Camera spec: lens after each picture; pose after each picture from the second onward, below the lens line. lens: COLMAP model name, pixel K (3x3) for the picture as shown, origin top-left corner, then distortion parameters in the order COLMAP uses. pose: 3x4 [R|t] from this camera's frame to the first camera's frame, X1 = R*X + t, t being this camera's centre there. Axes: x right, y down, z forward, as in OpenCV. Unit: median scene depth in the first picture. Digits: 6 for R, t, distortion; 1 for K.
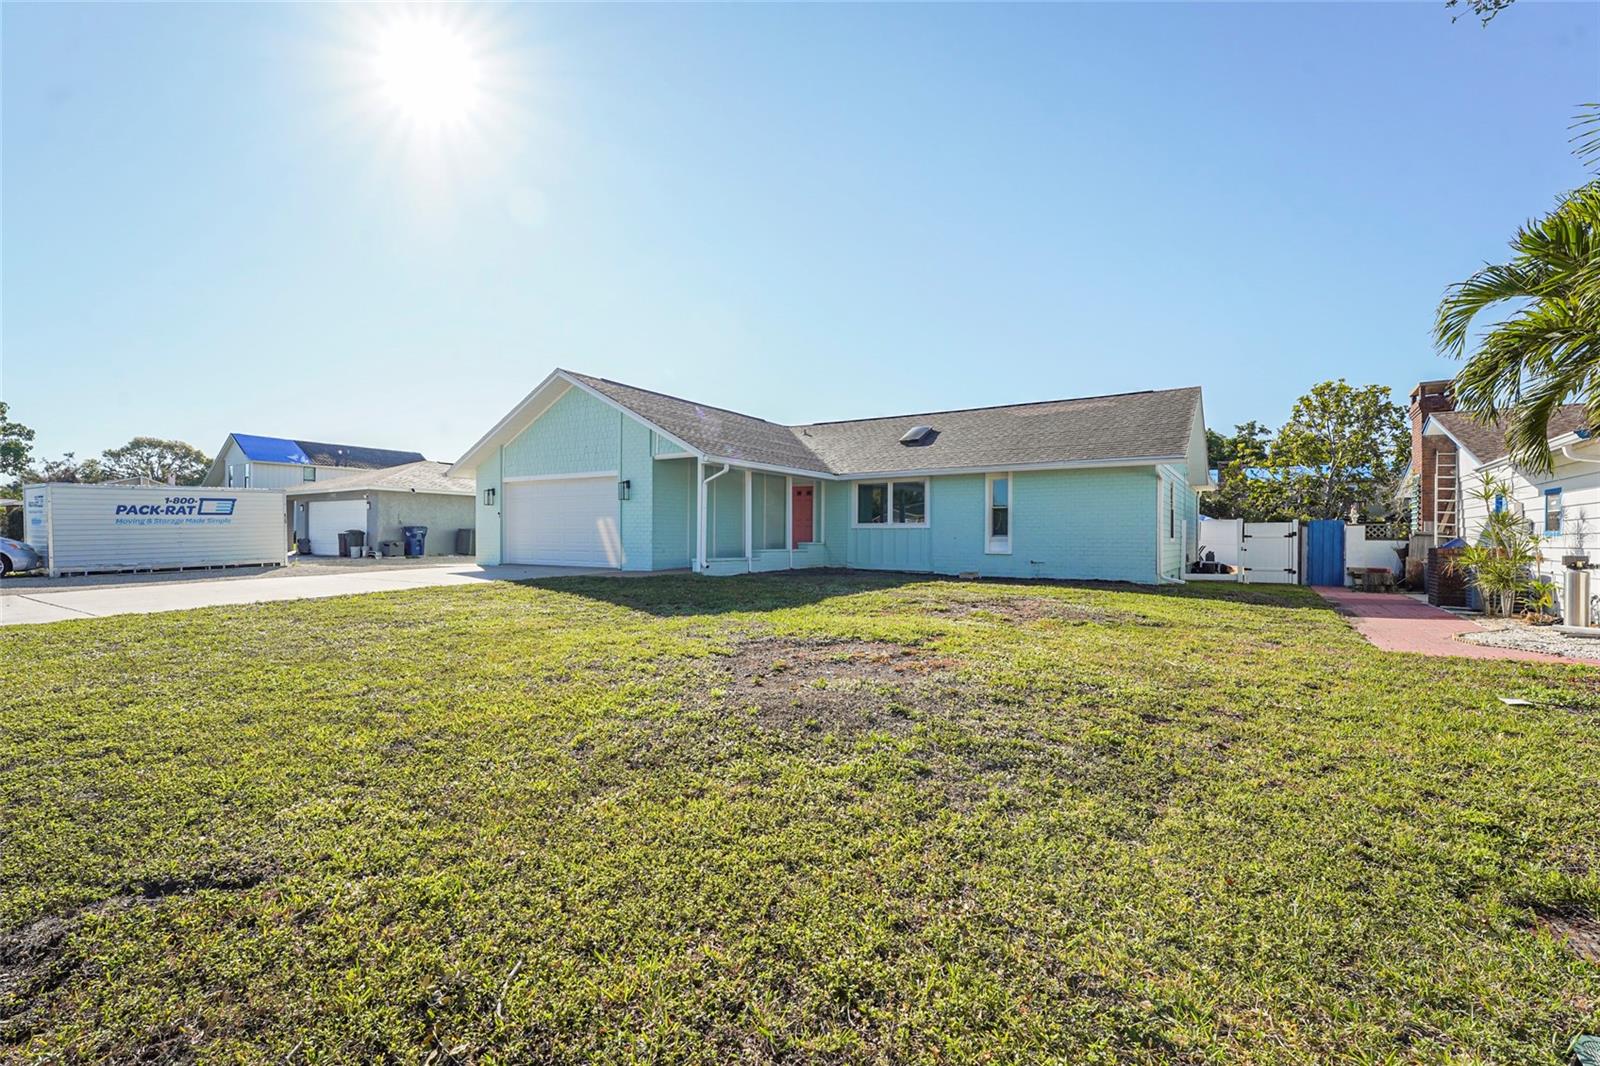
lens RADIAL K [[726.0, 0, 799.8], [0, 726.0, 512.5], [0, 0, 1]] dist [0.001033, 0.000079]
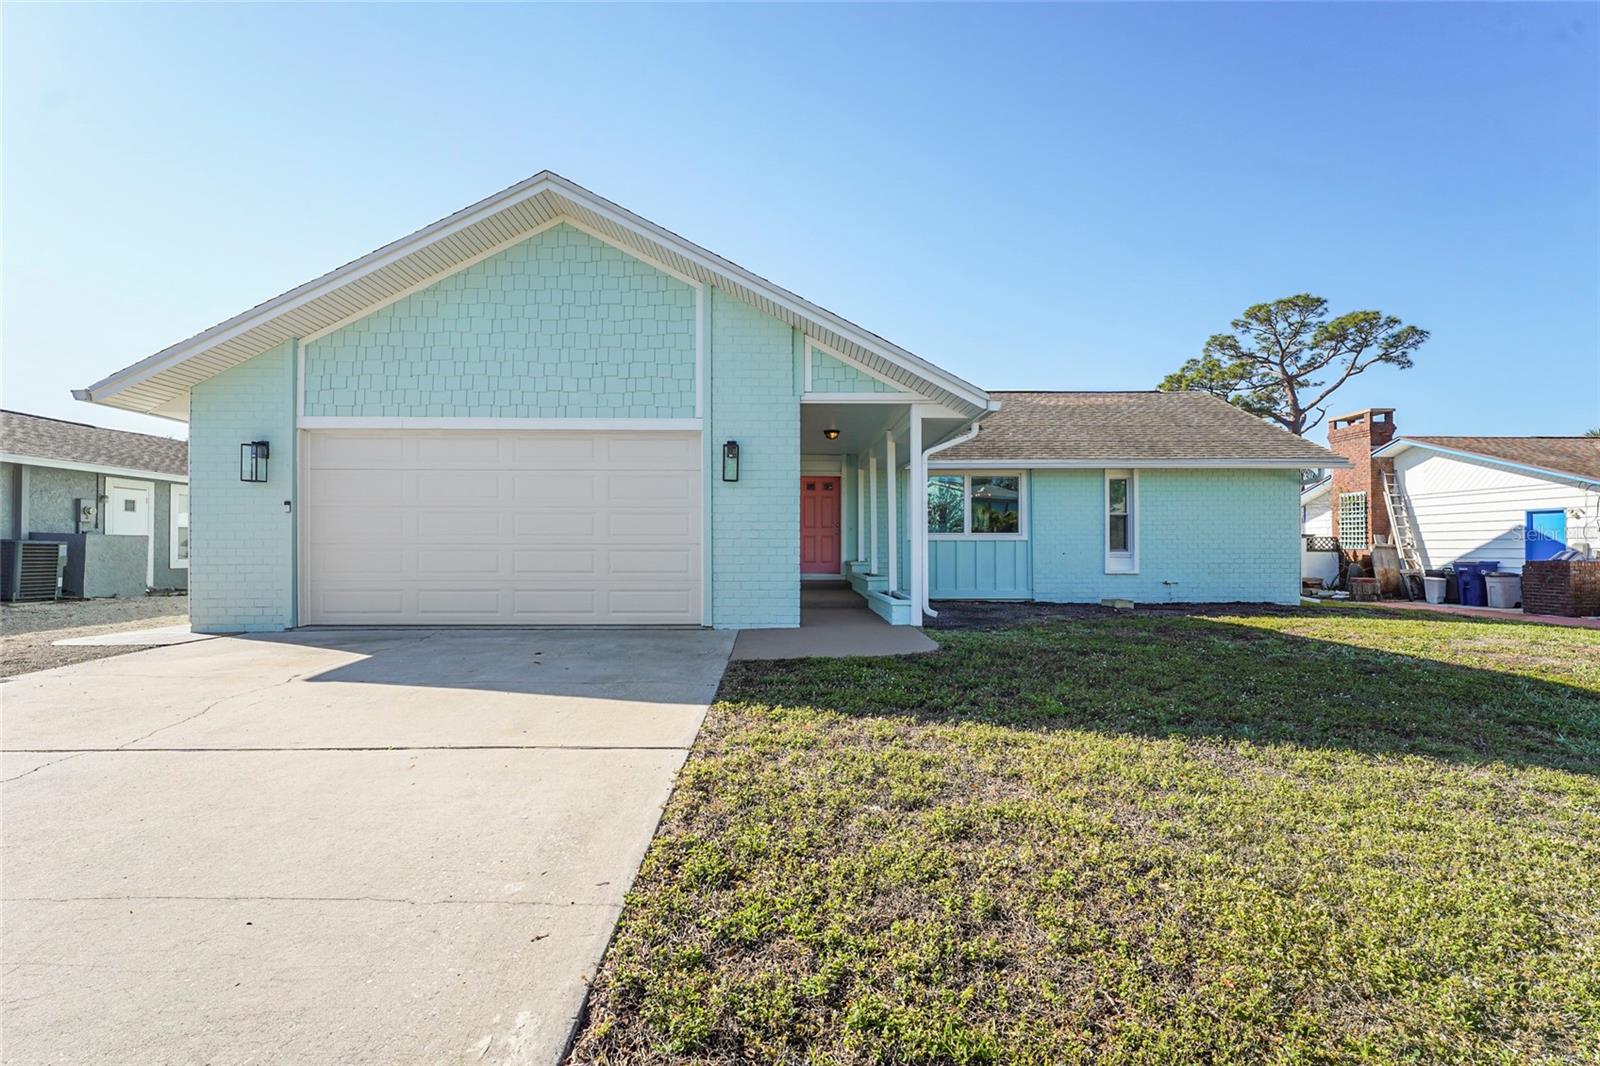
lens RADIAL K [[726.0, 0, 799.8], [0, 726.0, 512.5], [0, 0, 1]] dist [0.001033, 0.000079]
pose [[0.819385, 0.021001, 0.572859, -0.449860], [-0.015208, 0.999773, -0.014899, 0.008078], [-0.573042, 0.003496, 0.819518, 0.557705]]
